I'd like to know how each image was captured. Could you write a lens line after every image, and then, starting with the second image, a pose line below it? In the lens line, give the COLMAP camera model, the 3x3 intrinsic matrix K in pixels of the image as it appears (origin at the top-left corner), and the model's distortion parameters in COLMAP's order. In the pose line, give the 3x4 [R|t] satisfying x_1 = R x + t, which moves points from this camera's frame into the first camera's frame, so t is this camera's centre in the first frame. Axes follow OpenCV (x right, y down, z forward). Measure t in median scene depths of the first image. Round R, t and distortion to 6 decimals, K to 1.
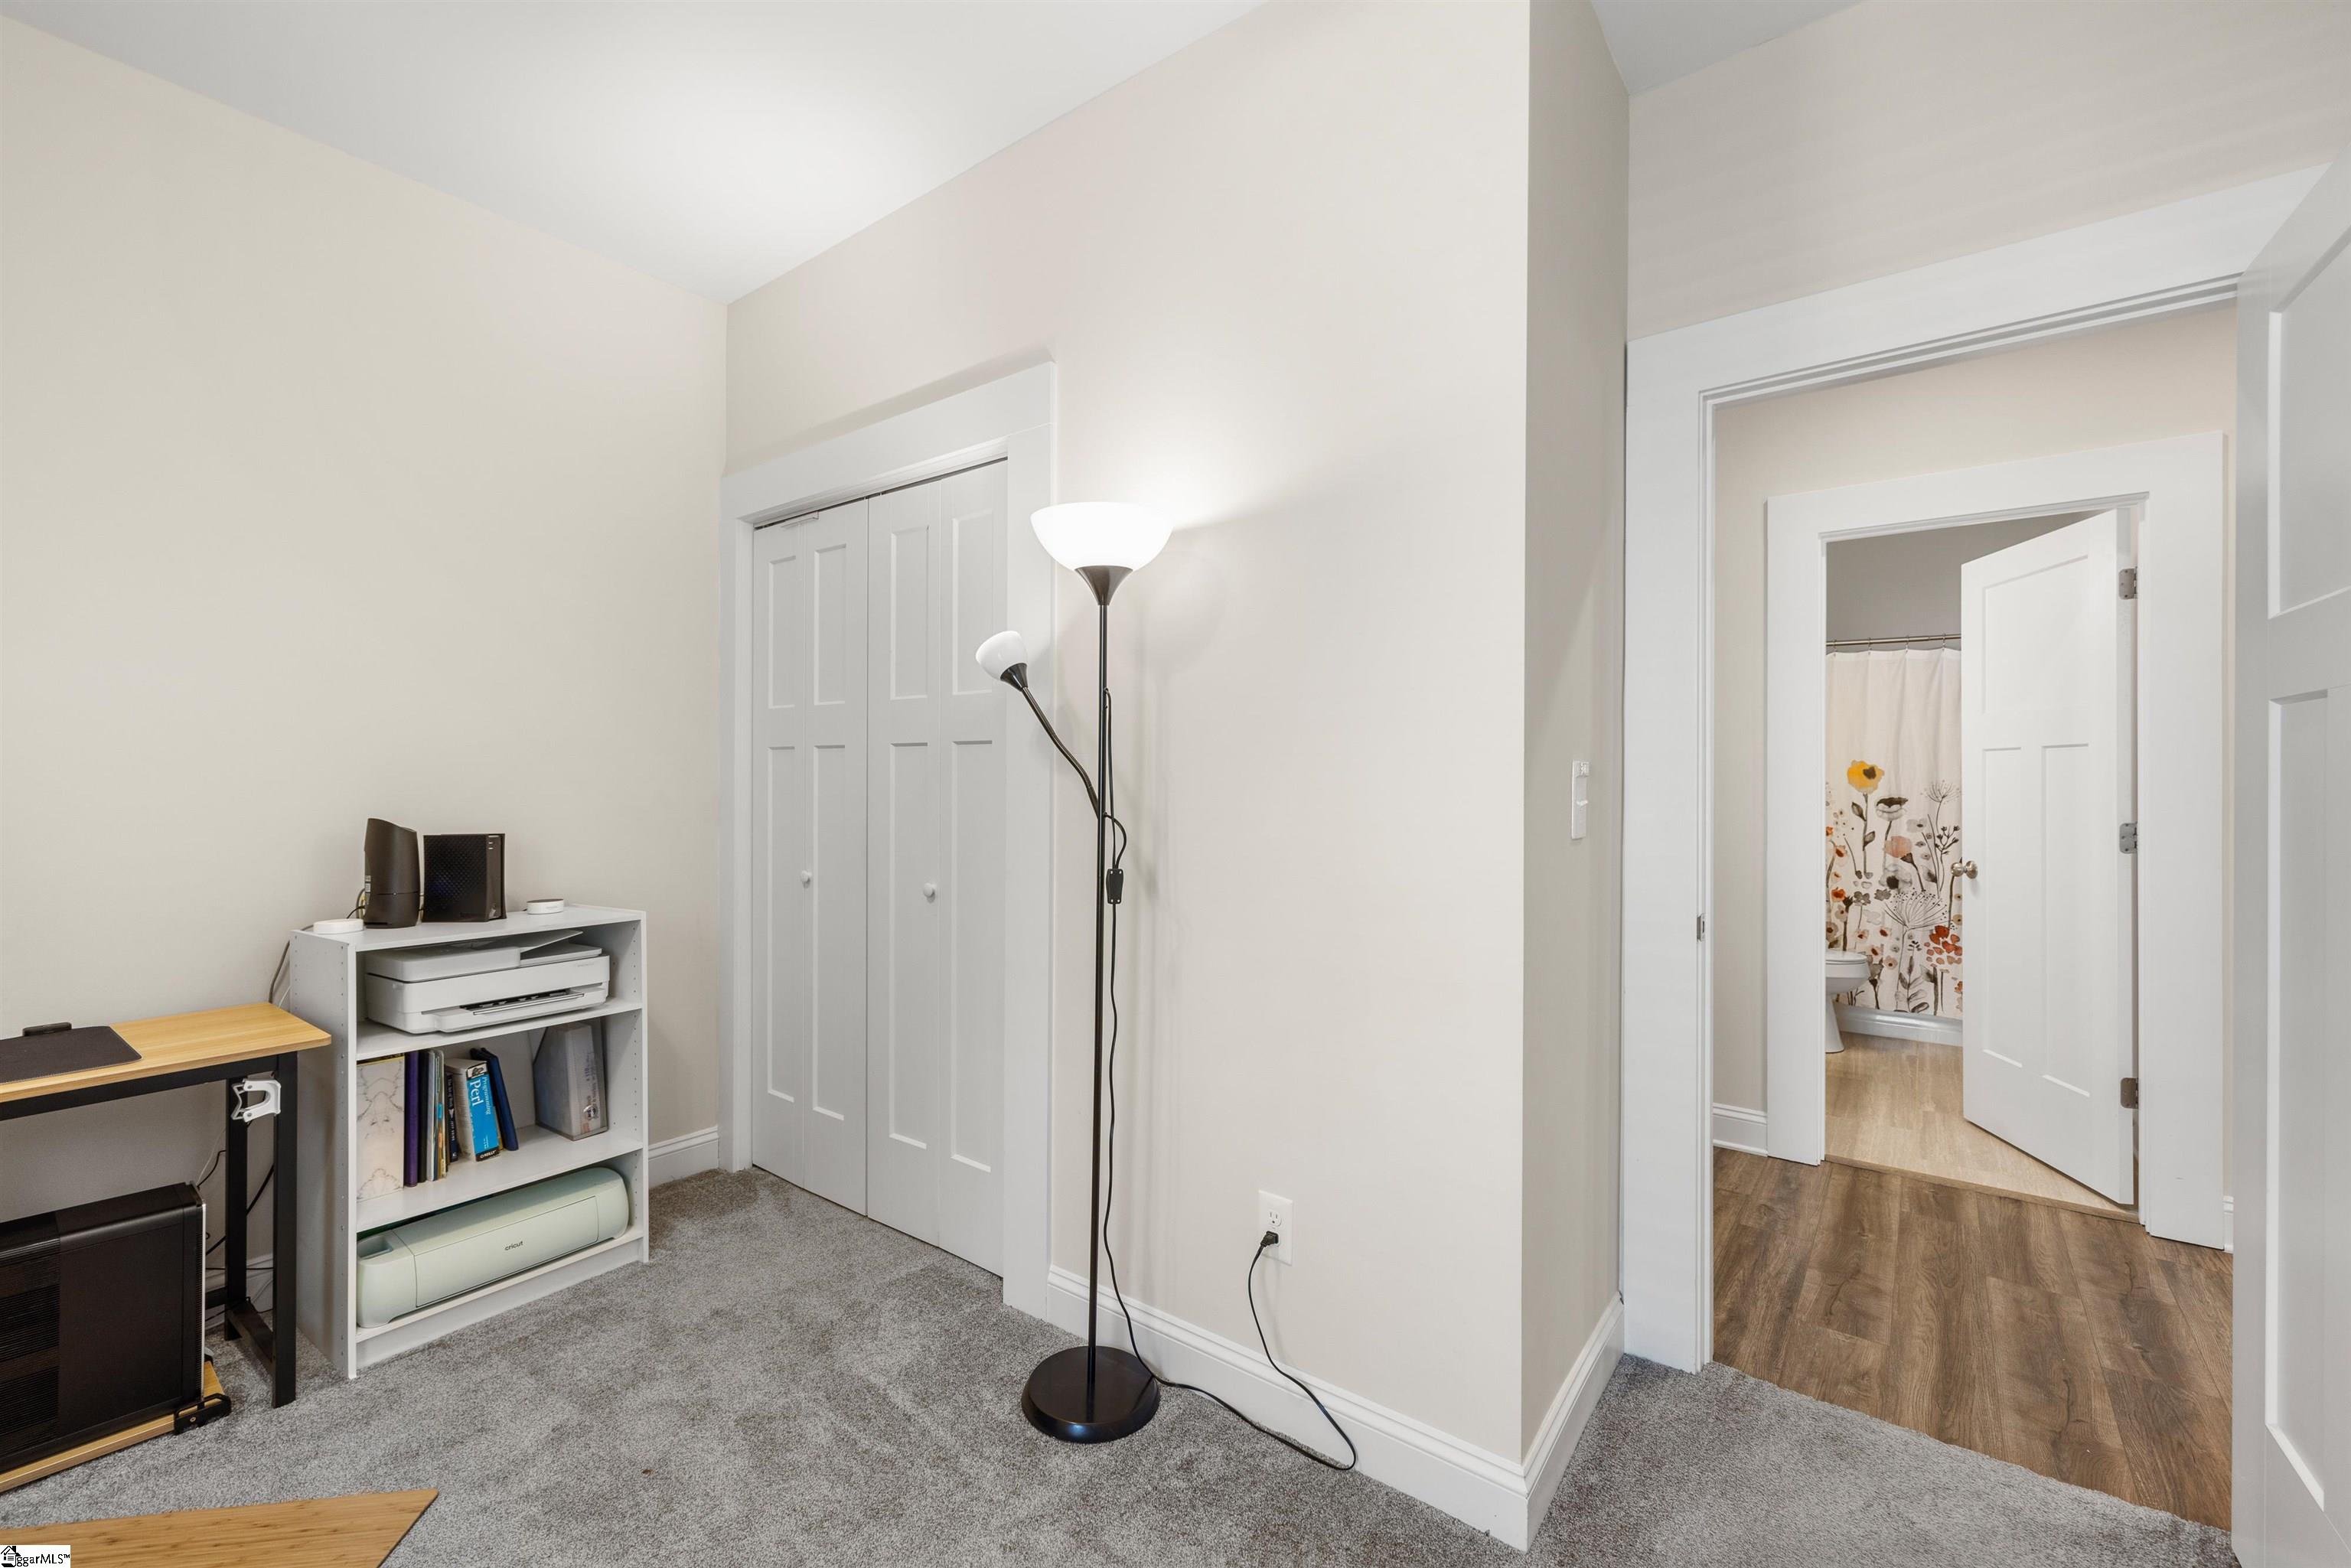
lens RADIAL K [[994.4, 0, 1176.4], [0, 994.4, 771.6], [0, 0, 1]] dist [0.000819, 0.000914]
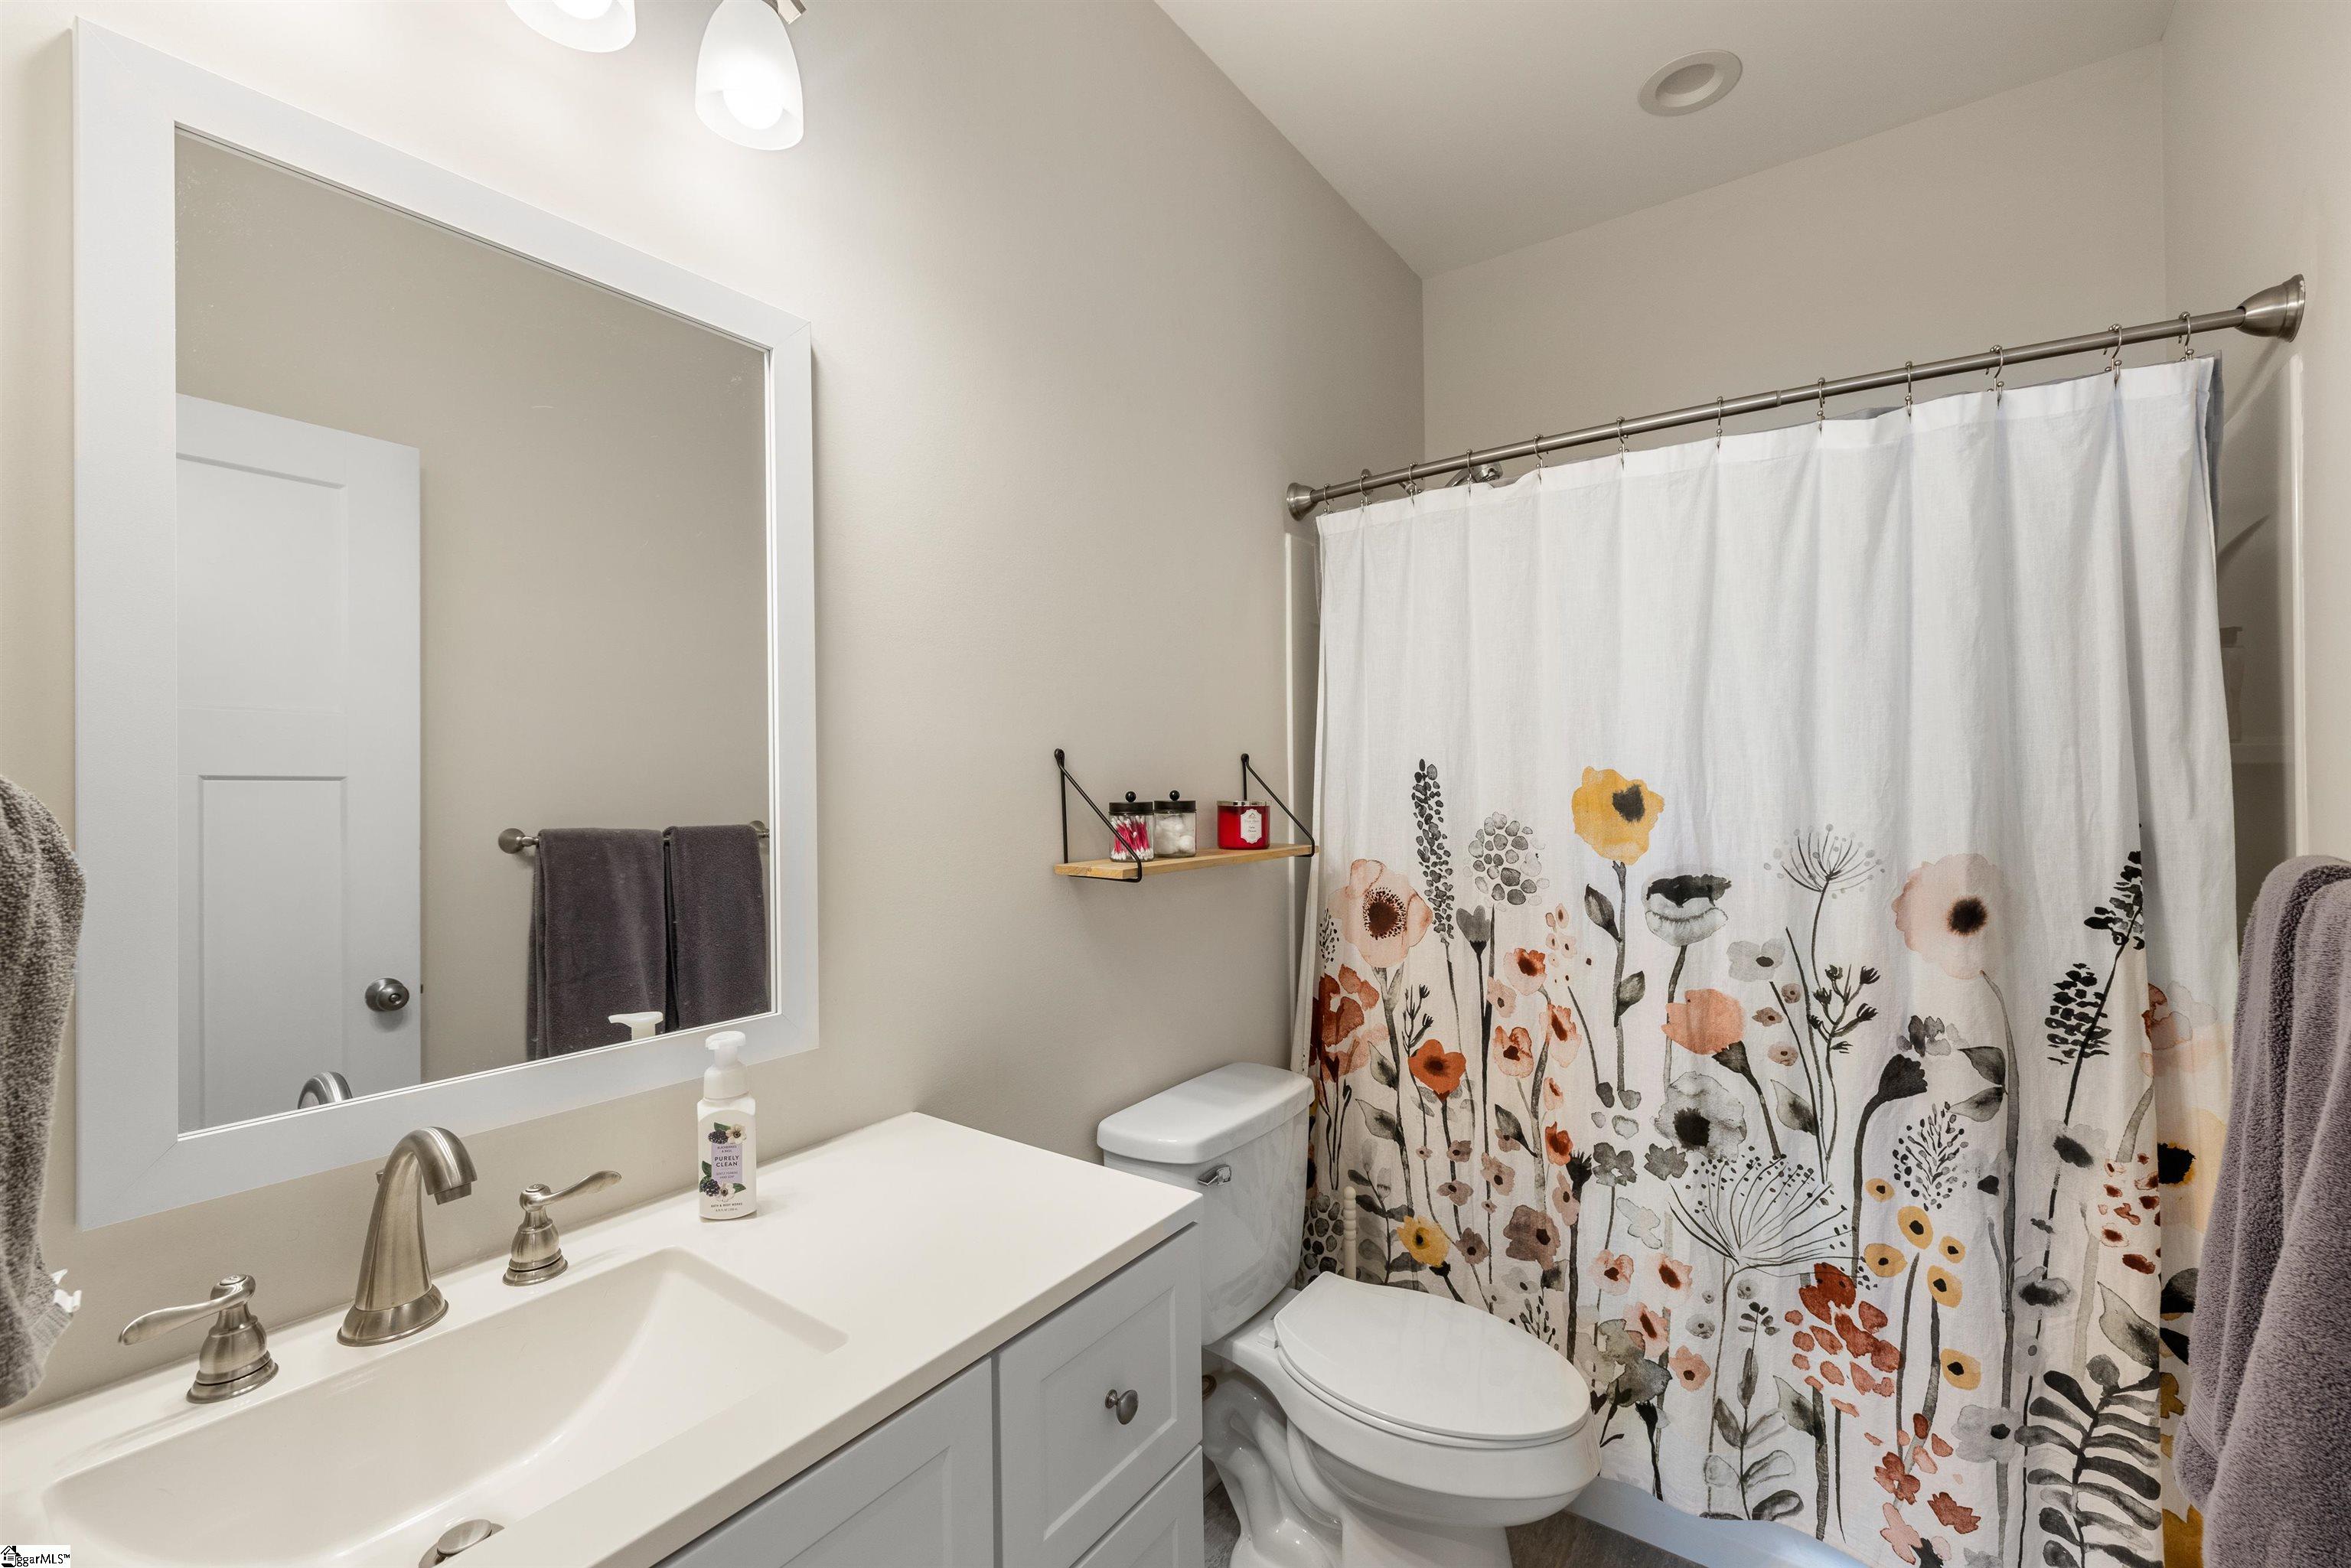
lens RADIAL K [[994.4, 0, 1178.9], [0, 994.4, 779.8], [0, 0, 1]] dist [0.000819, 0.000914]
pose [[0.999576, -0.012883, 0.026100, 0.538863], [0.013112, 0.999877, -0.008607, -0.006189], [-0.025986, 0.008945, 0.999622, 0.666487]]
